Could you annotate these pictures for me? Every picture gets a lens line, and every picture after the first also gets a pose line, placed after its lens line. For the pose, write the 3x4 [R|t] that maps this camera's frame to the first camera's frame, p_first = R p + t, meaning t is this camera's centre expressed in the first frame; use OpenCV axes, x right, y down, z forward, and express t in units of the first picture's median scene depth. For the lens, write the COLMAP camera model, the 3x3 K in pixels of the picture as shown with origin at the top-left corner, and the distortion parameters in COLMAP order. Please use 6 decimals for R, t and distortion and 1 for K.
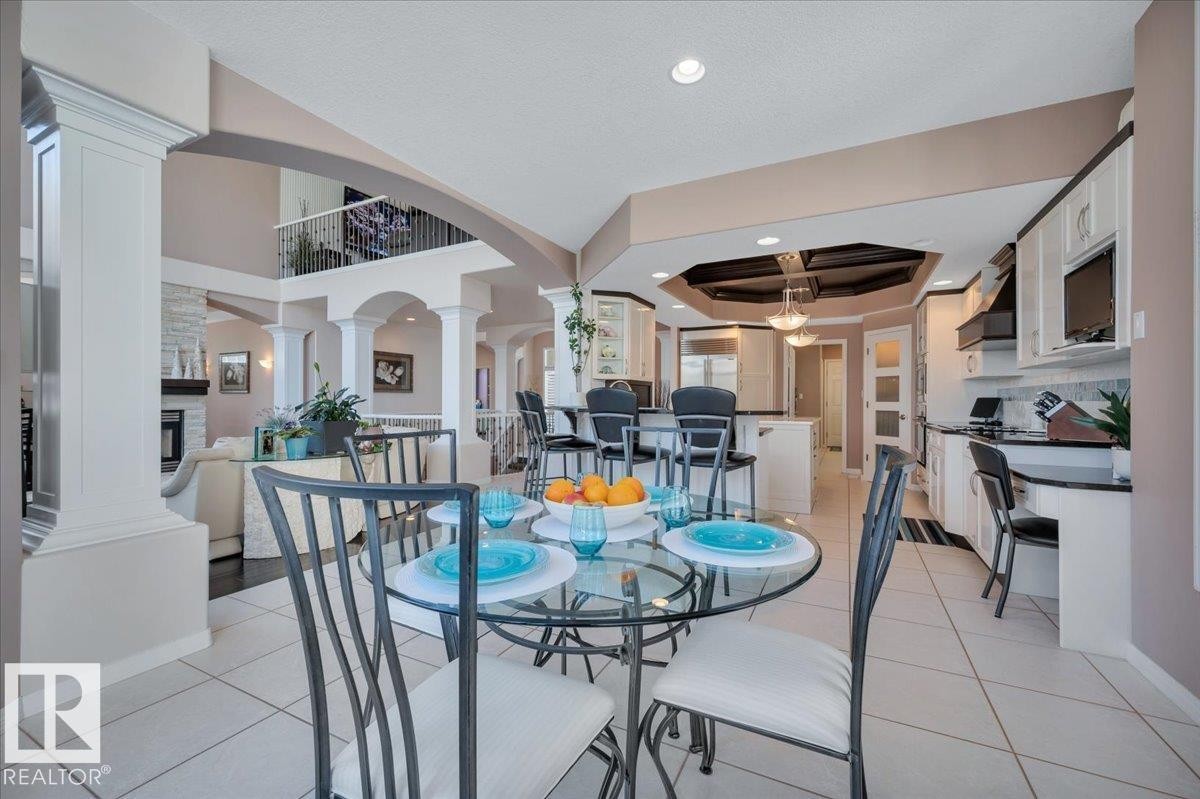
lens RADIAL K [[481.8, 0, 608.6], [0, 481.8, 402.5], [0, 0, 1]] dist [-0.003931, -0.000223]
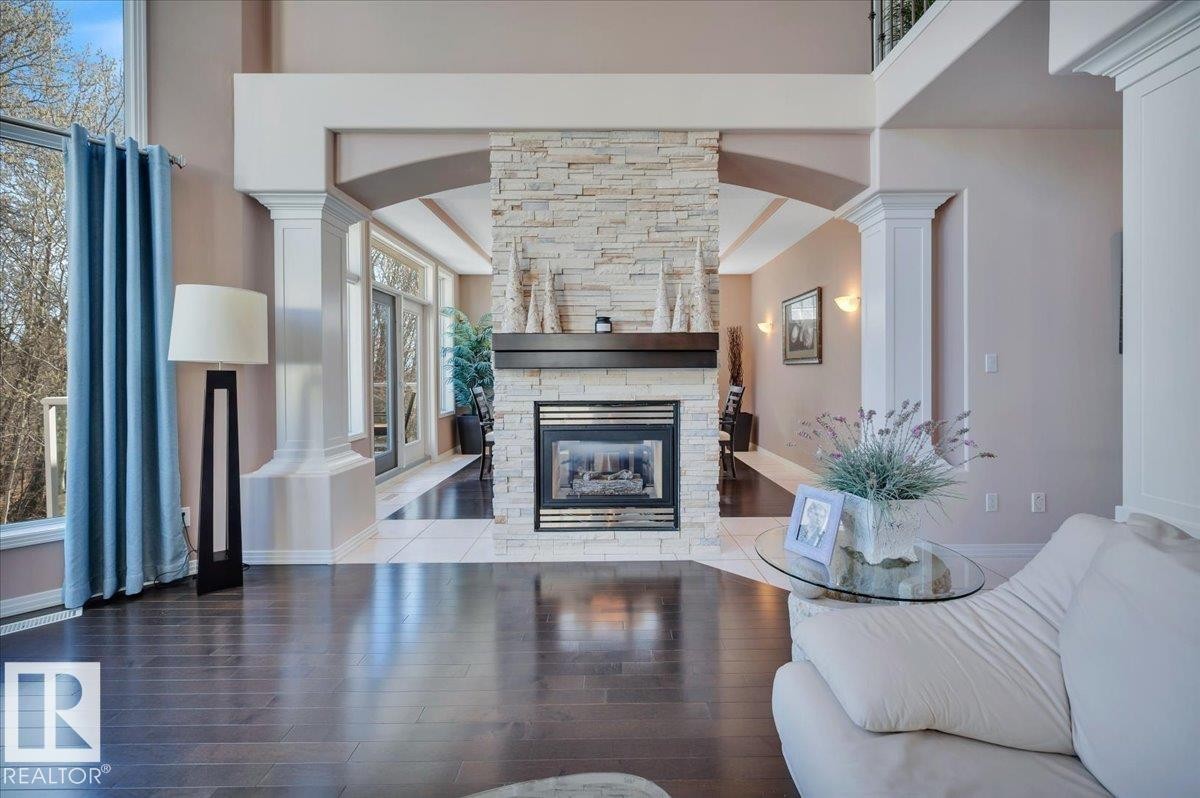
lens RADIAL K [[481.8, 0, 607.6], [0, 481.8, 373.5], [0, 0, 1]] dist [-0.003931, -0.000223]
pose [[0.451253, -0.002204, -0.892393, -0.497765], [0.001163, 0.999998, -0.001882, -0.010073], [0.892395, -0.000189, 0.451254, 0.724614]]
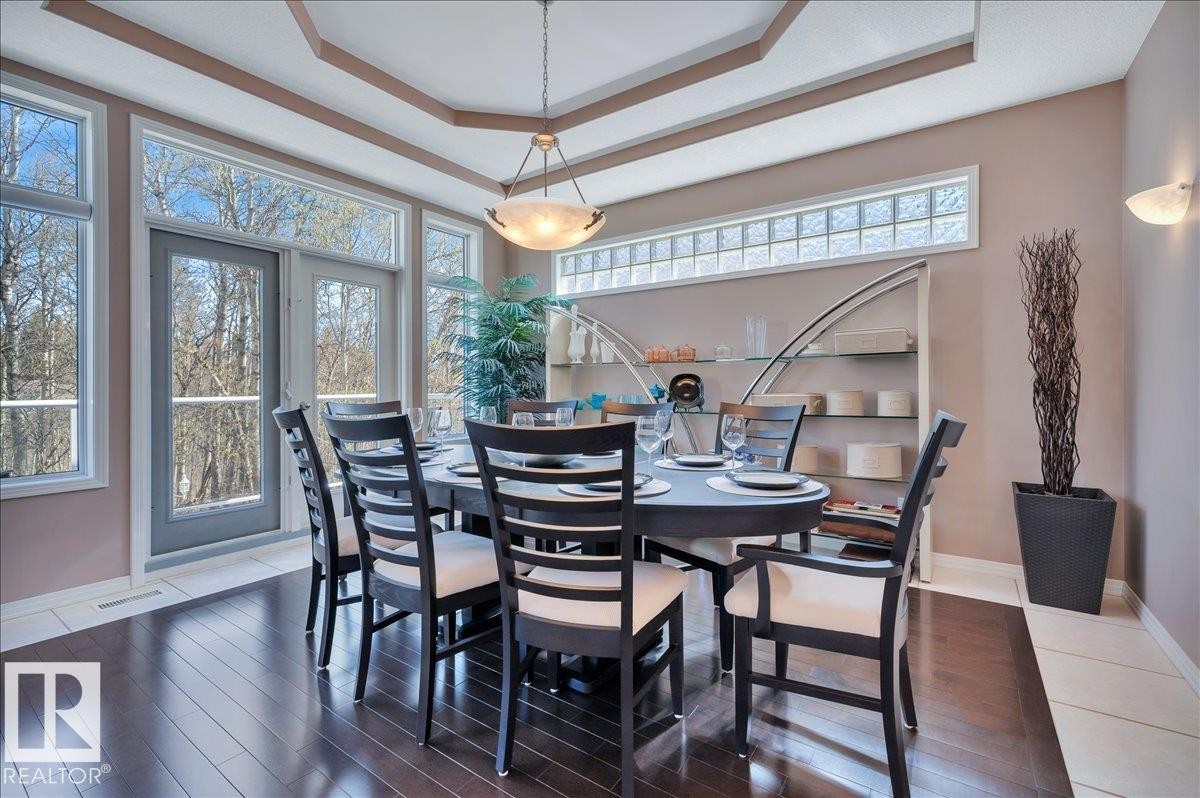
lens RADIAL K [[513.9, 0, 599.2], [0, 513.9, 394.2], [0, 0, 1]] dist [0.000475, 0.000087]
pose [[-0.137052, 0.014053, -0.990464, -0.892295], [0.001982, 0.999901, 0.013913, -0.000240], [0.990562, -0.000056, -0.137066, 1.177710]]
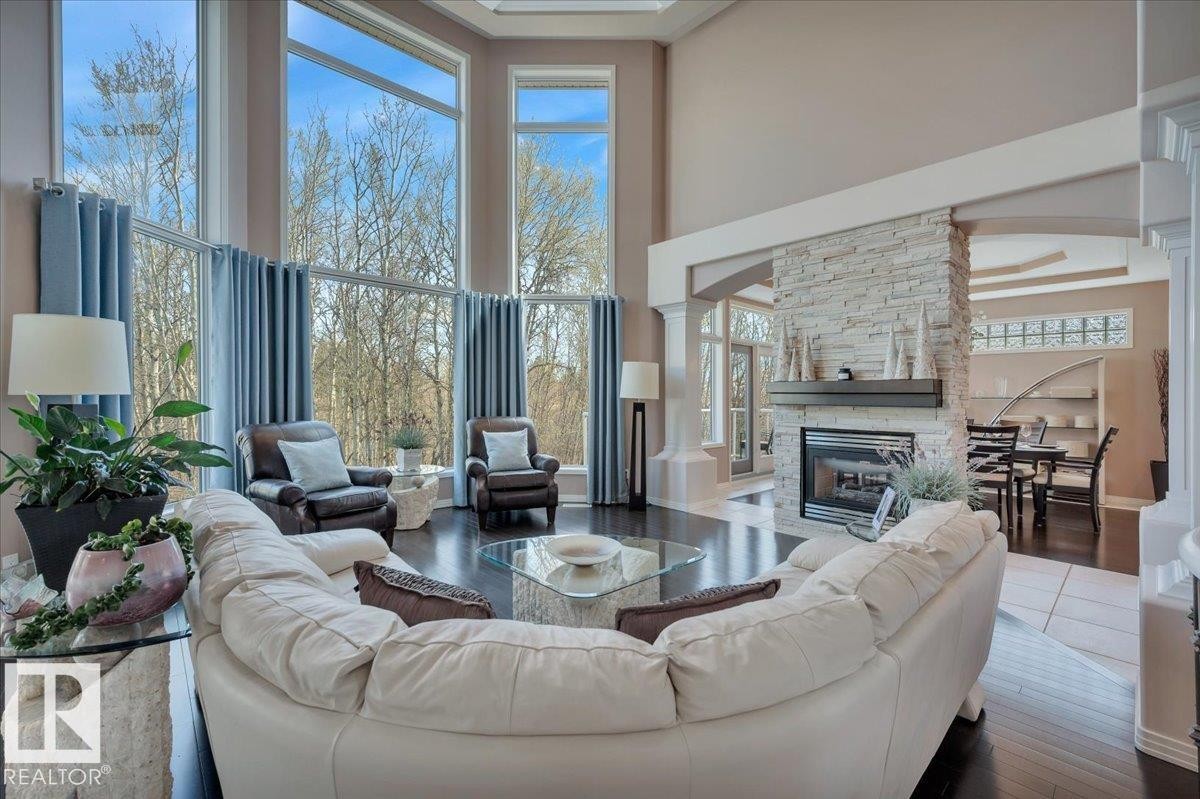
lens RADIAL K [[481.8, 0, 605.2], [0, 481.8, 396.6], [0, 0, 1]] dist [-0.003931, -0.000223]
pose [[-0.358978, -0.001229, -0.933345, -0.218532], [-0.010399, 0.999942, 0.002683, -0.025713], [0.933288, 0.010669, -0.358970, 0.858227]]
